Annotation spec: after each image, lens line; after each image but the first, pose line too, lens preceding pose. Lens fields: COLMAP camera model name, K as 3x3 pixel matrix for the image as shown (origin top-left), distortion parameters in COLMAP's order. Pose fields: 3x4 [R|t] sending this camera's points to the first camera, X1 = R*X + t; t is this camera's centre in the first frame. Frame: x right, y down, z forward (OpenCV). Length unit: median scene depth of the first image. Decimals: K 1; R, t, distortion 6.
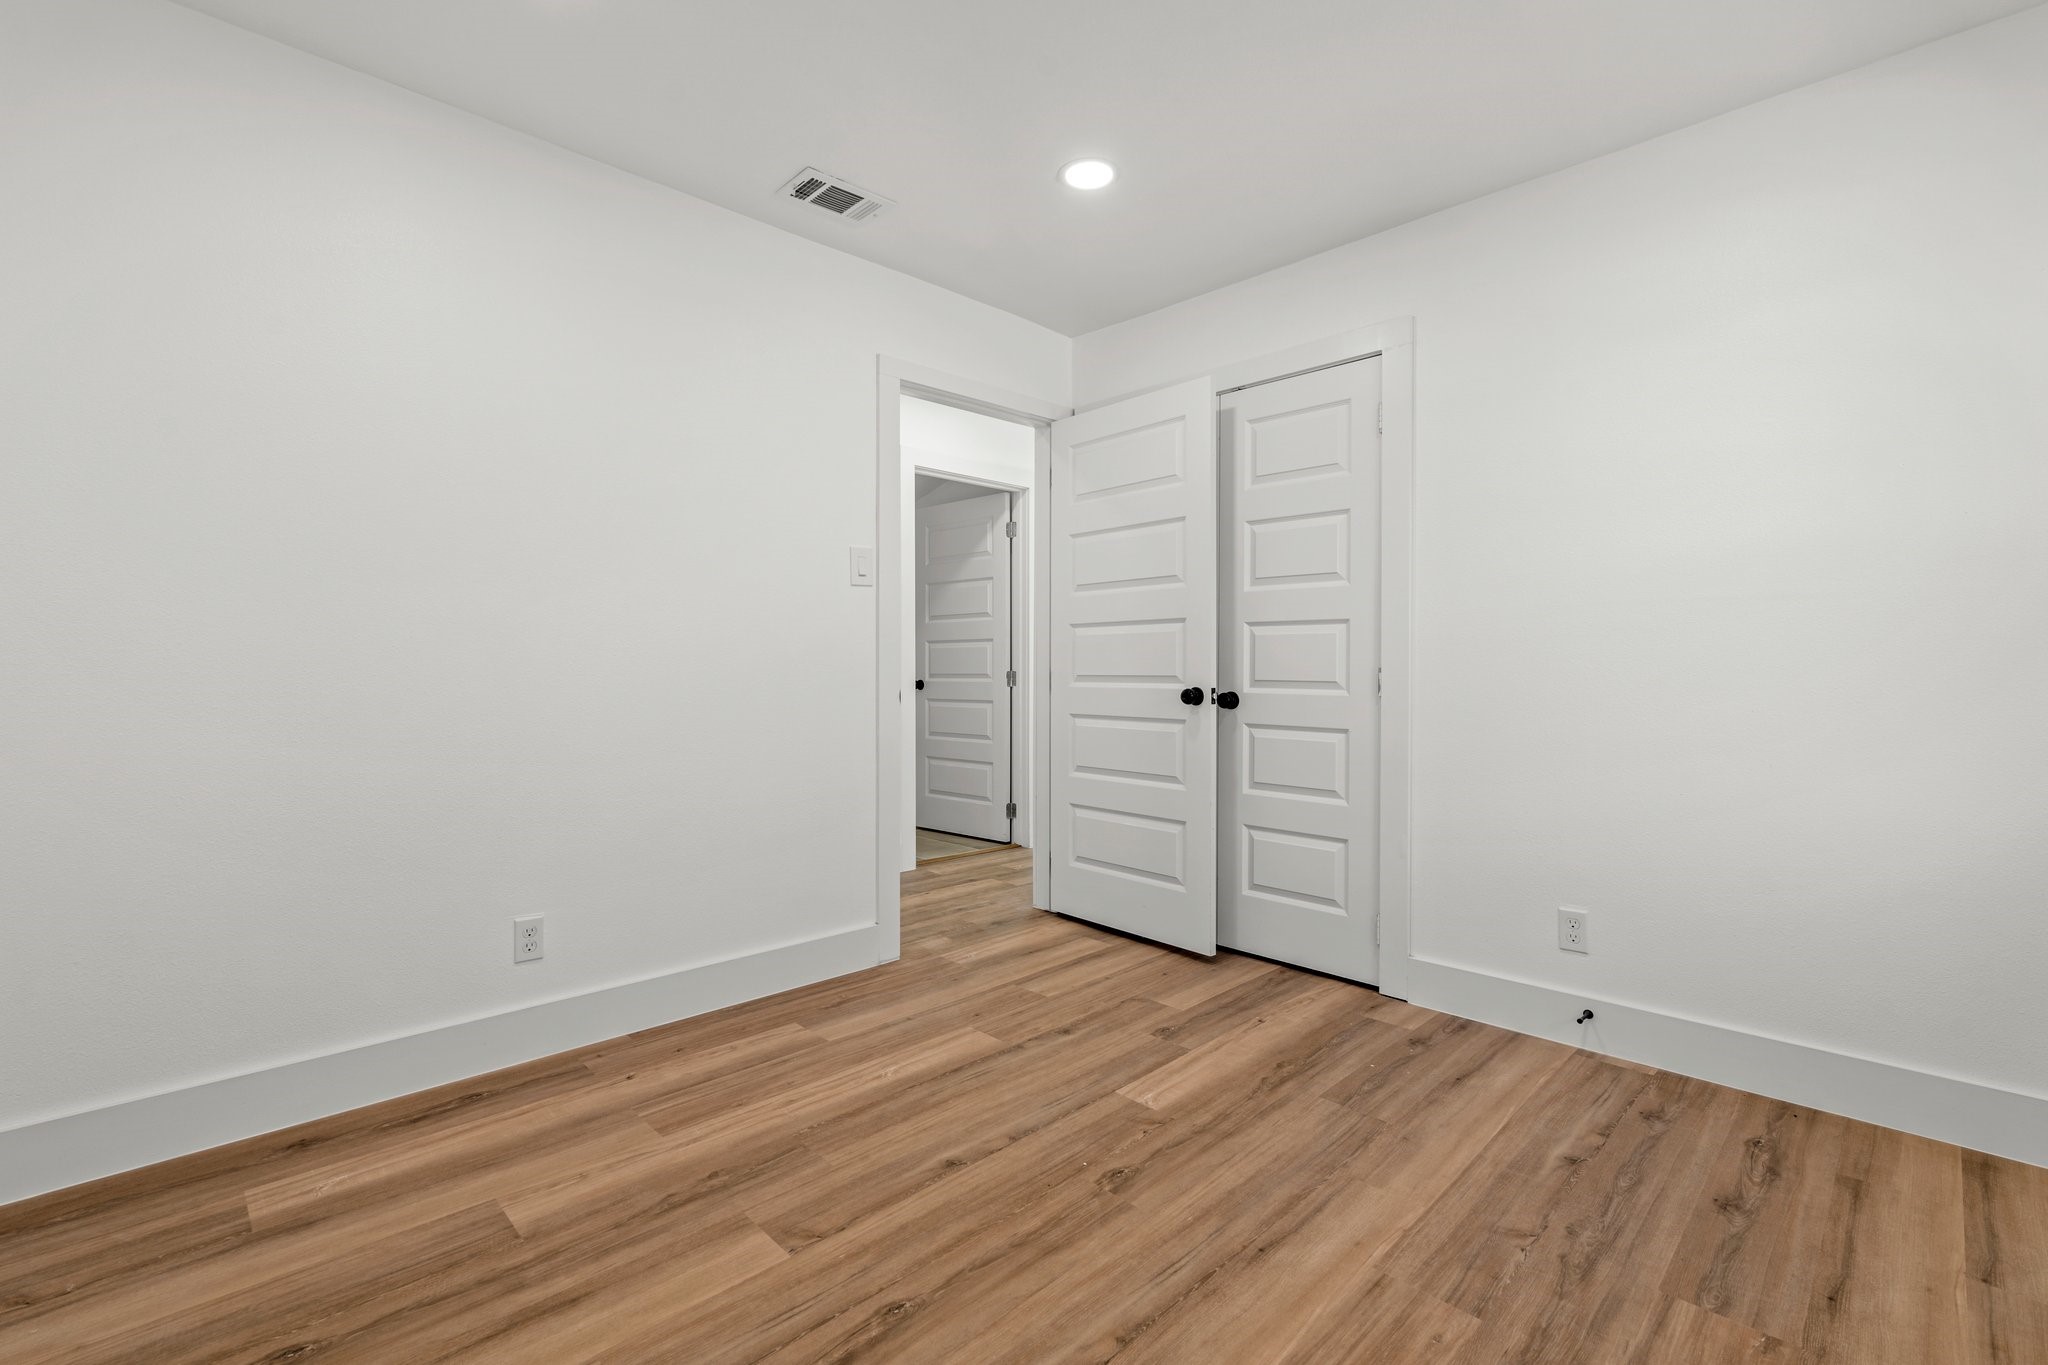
lens RADIAL K [[903.1, 0, 1024.0], [0, 903.1, 682.5], [0, 0, 1]] dist [0.001707, 0.000512]
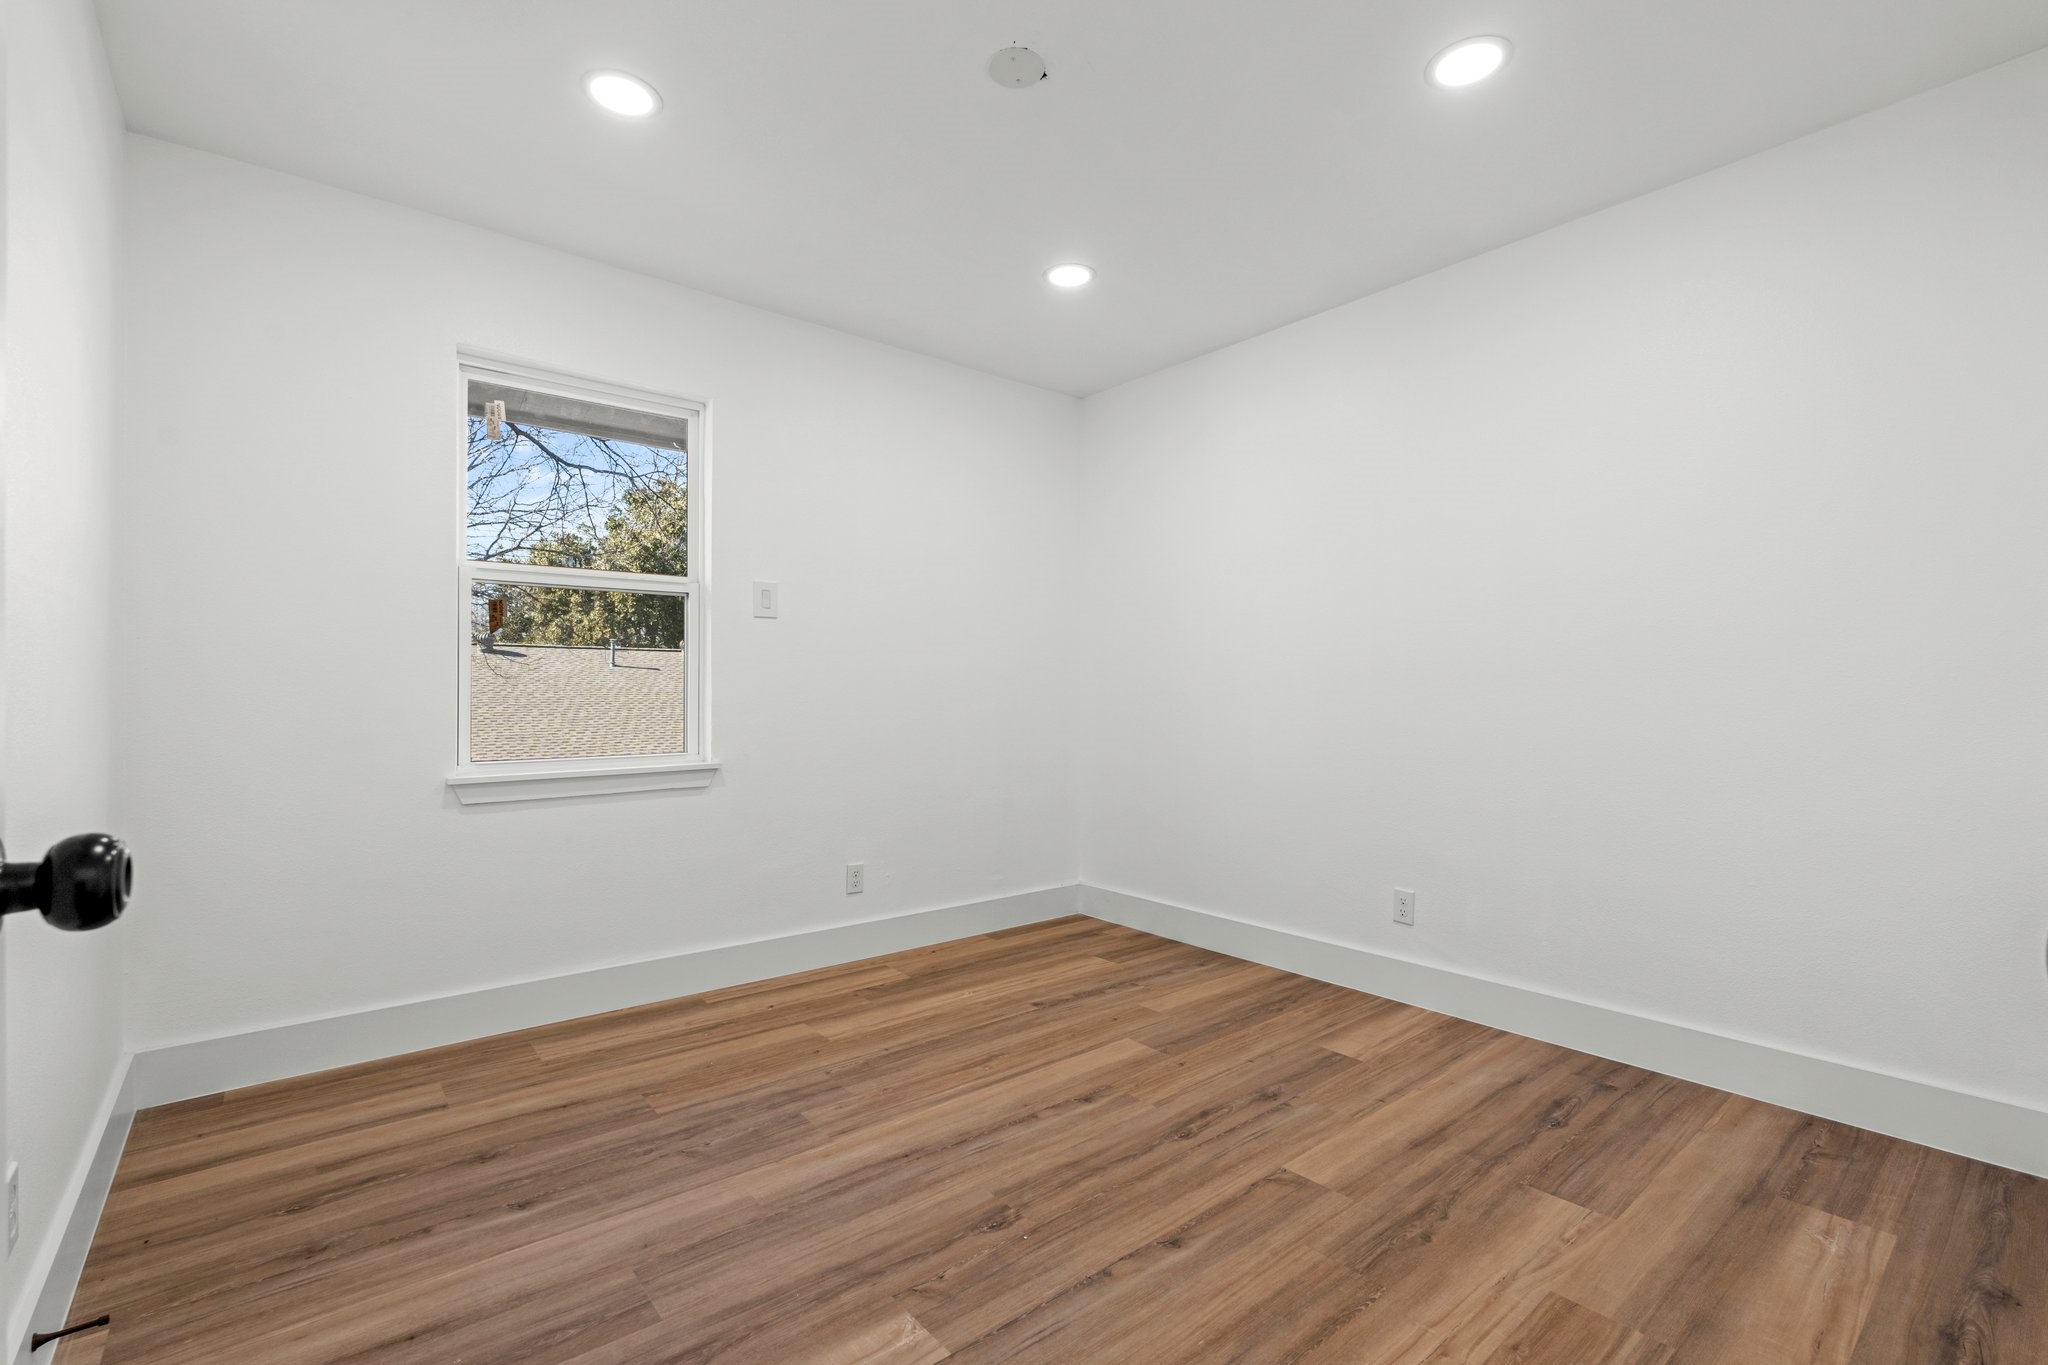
lens RADIAL K [[903.1, 0, 1024.0], [0, 903.1, 682.5], [0, 0, 1]] dist [0.001707, 0.000512]
pose [[-0.996274, -0.002467, 0.086214, -0.007514], [-0.001611, 0.999949, 0.010001, -0.041426], [-0.086234, 0.009825, -0.996226, 2.027225]]
